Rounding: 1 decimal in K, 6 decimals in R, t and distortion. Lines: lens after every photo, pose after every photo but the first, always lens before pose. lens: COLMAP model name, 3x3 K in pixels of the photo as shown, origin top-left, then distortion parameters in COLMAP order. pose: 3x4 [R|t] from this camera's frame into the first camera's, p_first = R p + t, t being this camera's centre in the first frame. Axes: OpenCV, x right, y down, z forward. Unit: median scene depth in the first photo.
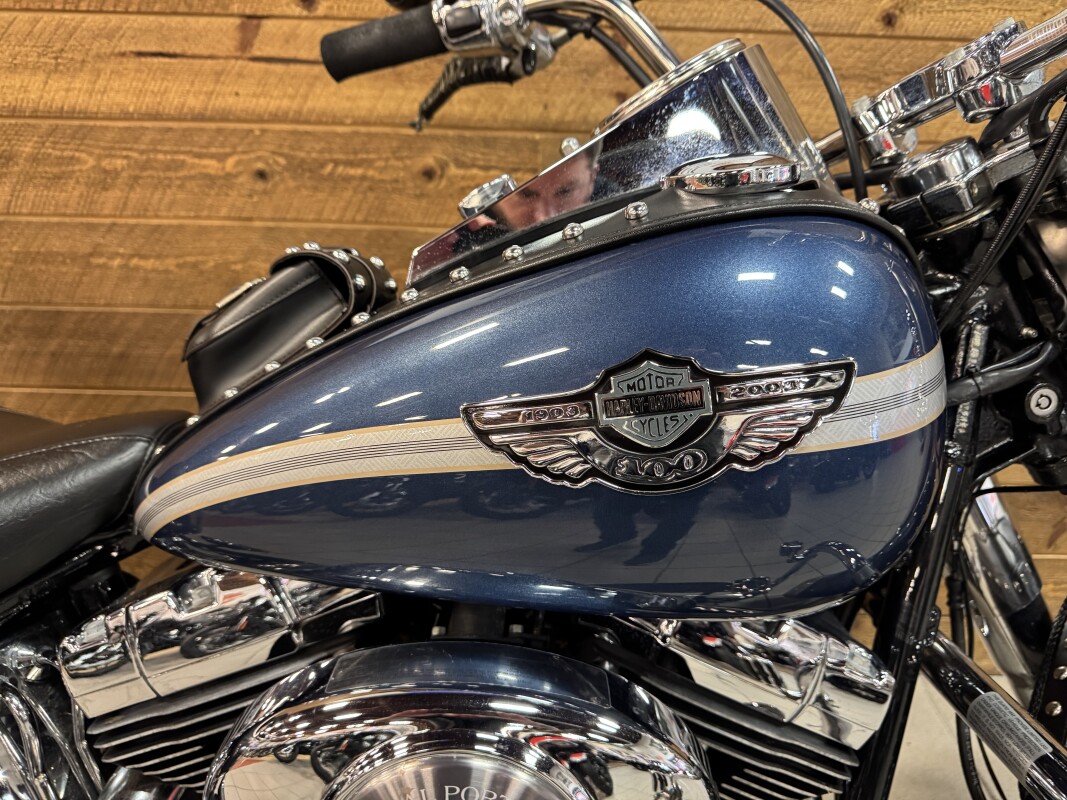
lens RADIAL K [[755.4, 0, 535.2], [0, 755.4, 404.4], [0, 0, 1]] dist [0.030704, -0.041959]
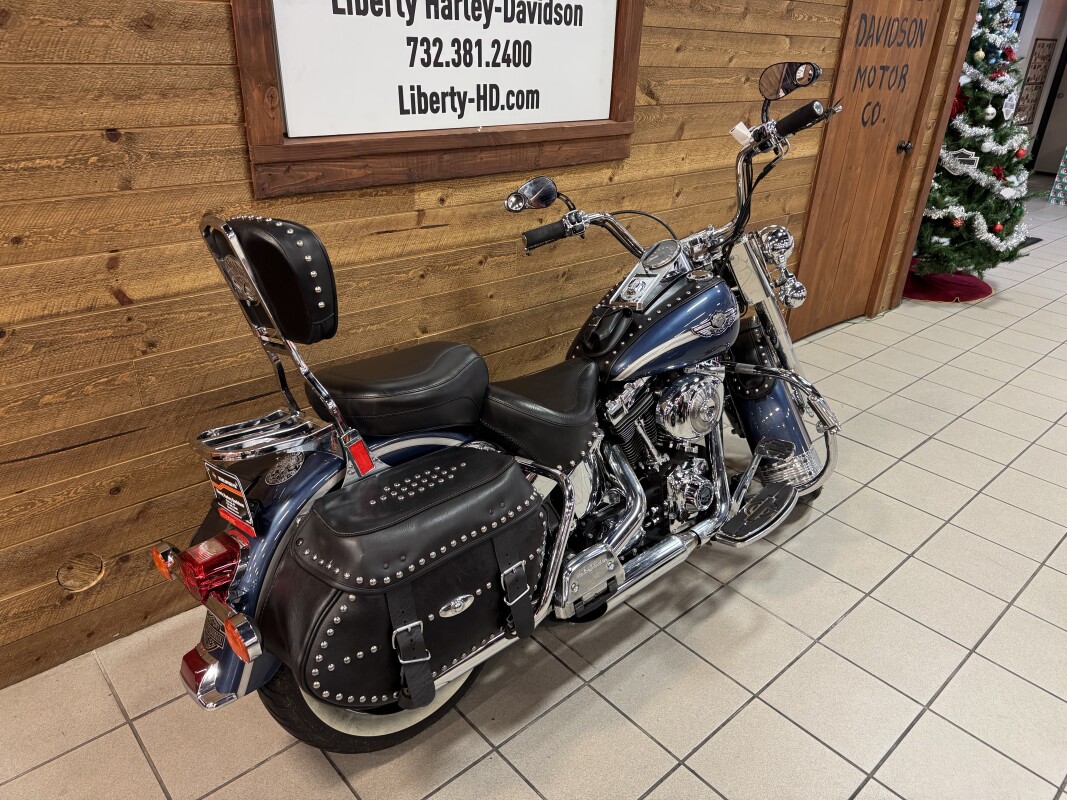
lens RADIAL K [[755.4, 0, 538.2], [0, 755.4, 404.8], [0, 0, 1]] dist [0.030704, -0.041959]
pose [[0.732417, -0.295791, 0.613248, -1.620215], [0.239430, 0.955066, 0.174704, -0.255284], [-0.637368, 0.018874, 0.770328, -0.923293]]
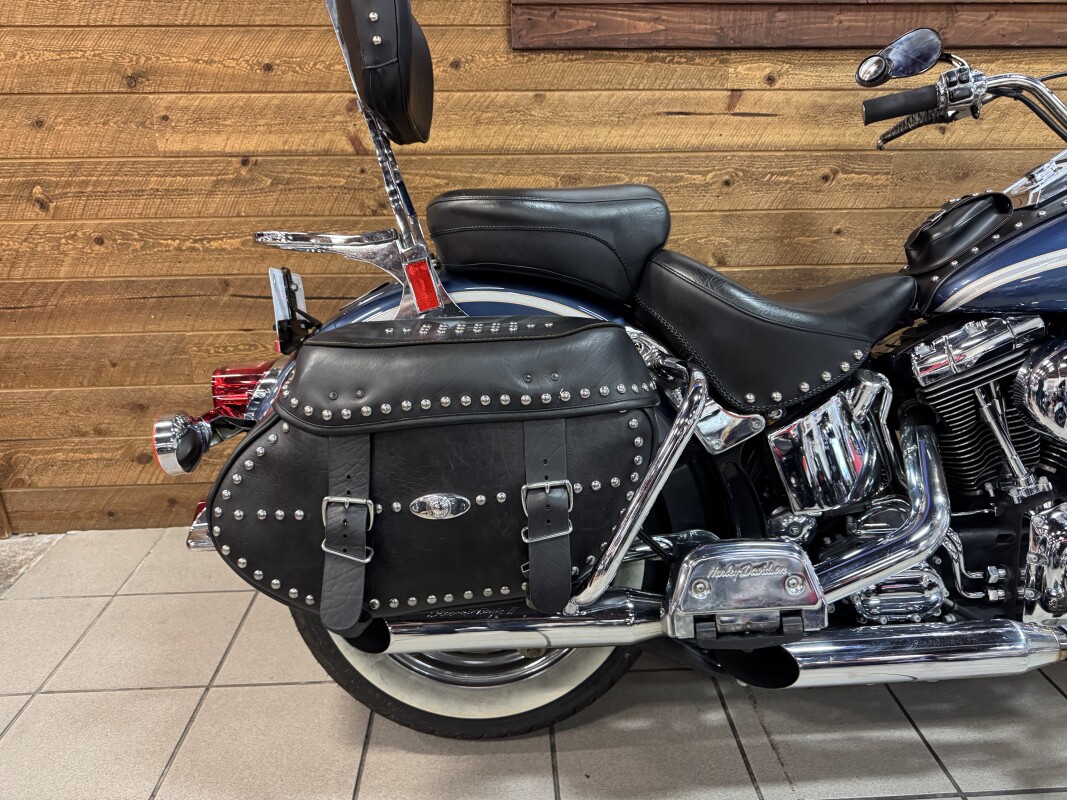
lens RADIAL K [[755.4, 0, 543.7], [0, 755.4, 404.1], [0, 0, 1]] dist [0.030704, -0.041959]
pose [[0.997540, -0.051012, 0.048081, -0.891652], [0.053210, 0.997542, -0.045600, 0.239247], [-0.045637, 0.048046, 0.997802, -0.624113]]
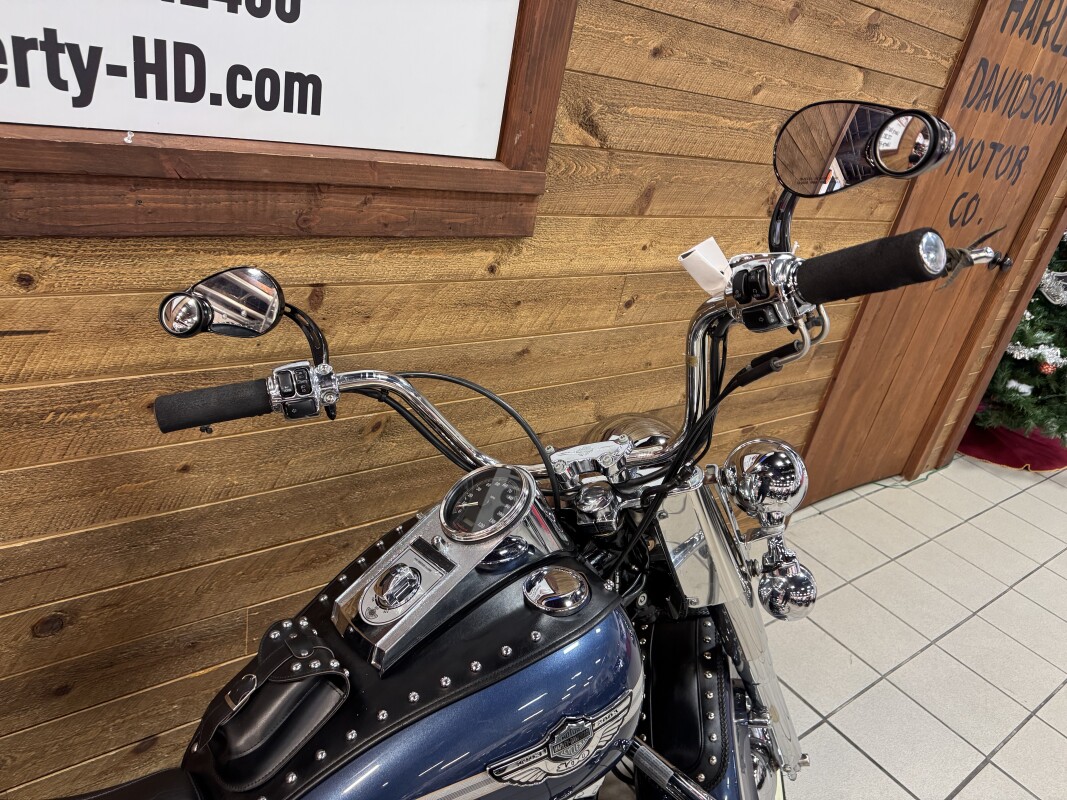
lens RADIAL K [[755.4, 0, 538.2], [0, 755.4, 396.0], [0, 0, 1]] dist [0.030704, -0.041959]
pose [[0.779743, -0.152595, 0.607220, -0.388412], [0.073634, 0.985465, 0.153094, -0.463872], [-0.621755, -0.074662, 0.779645, -0.224847]]
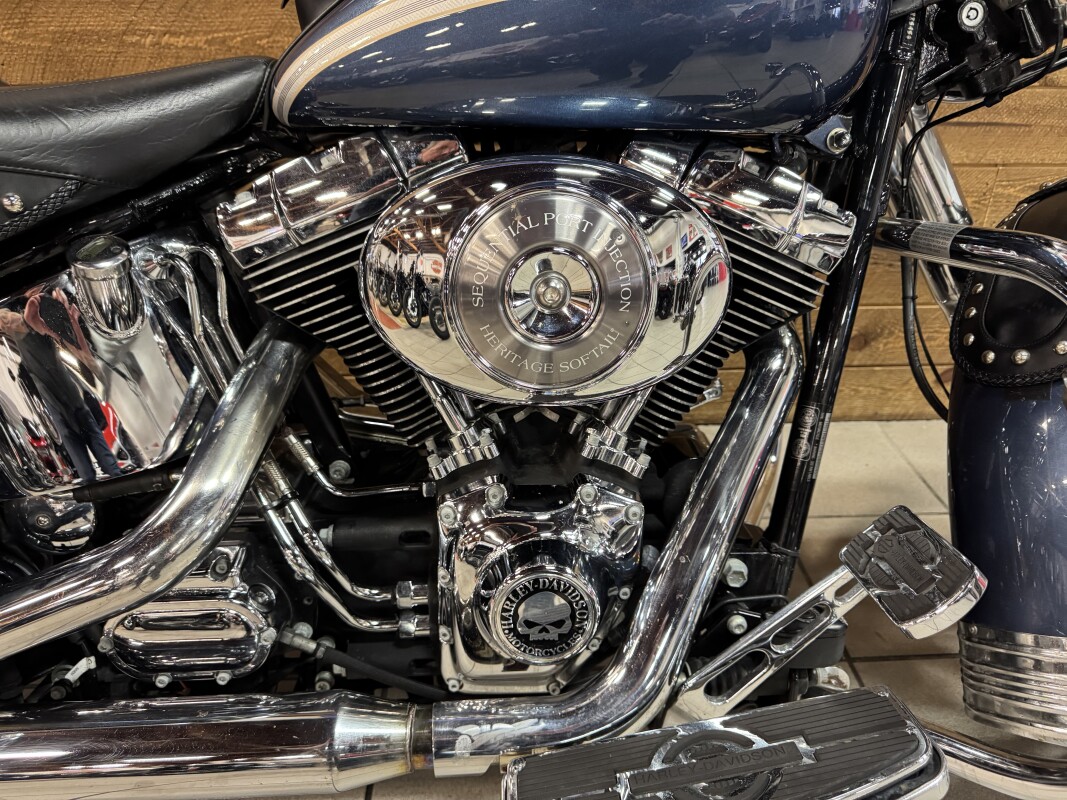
lens RADIAL K [[755.4, 0, 551.0], [0, 755.4, 412.1], [0, 0, 1]] dist [0.030704, -0.041959]
pose [[0.998886, -0.031887, 0.034786, -0.045113], [0.027908, 0.993604, 0.109416, 0.248700], [-0.038052, -0.108324, 0.993387, -0.144979]]
